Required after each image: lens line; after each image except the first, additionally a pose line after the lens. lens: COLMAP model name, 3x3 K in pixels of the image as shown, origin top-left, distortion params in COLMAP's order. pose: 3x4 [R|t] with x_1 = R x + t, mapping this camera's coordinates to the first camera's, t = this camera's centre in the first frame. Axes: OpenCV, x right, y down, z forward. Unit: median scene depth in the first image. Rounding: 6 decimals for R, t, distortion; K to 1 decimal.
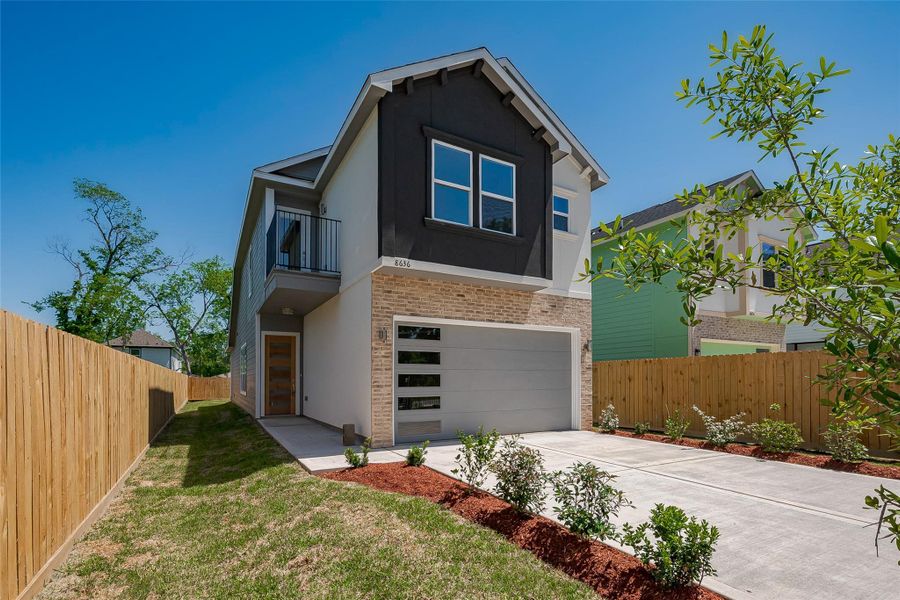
lens RADIAL K [[433.0, 0, 453.3], [0, 433.0, 372.3], [0, 0, 1]] dist [-0.004775, -0.000422]
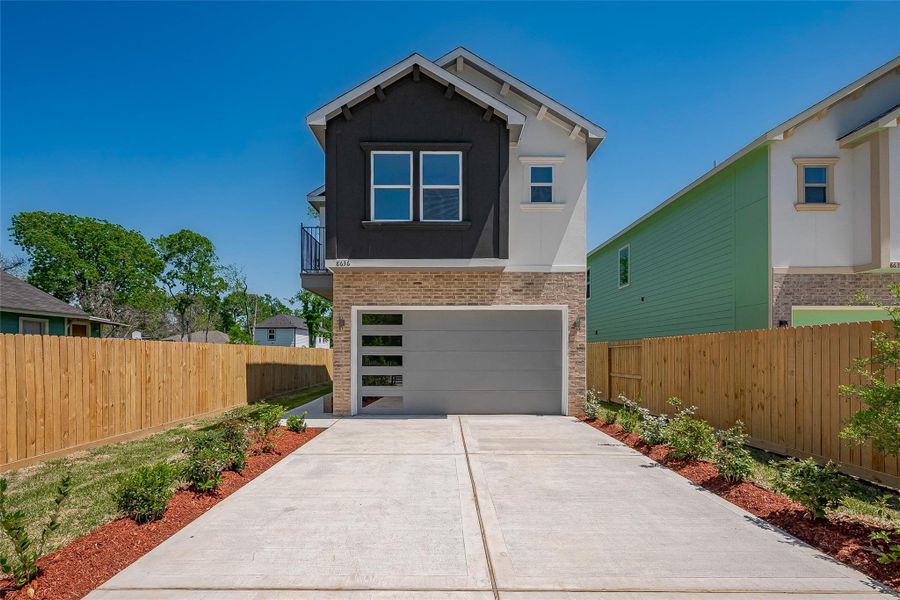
lens RADIAL K [[431.4, 0, 433.5], [0, 431.4, 350.1], [0, 0, 1]] dist [-0.001287, -0.001196]
pose [[0.866465, -0.000299, -0.499237, 0.596248], [0.005701, 0.999941, 0.009295, -0.018443], [0.499205, -0.010900, 0.866416, 0.074820]]
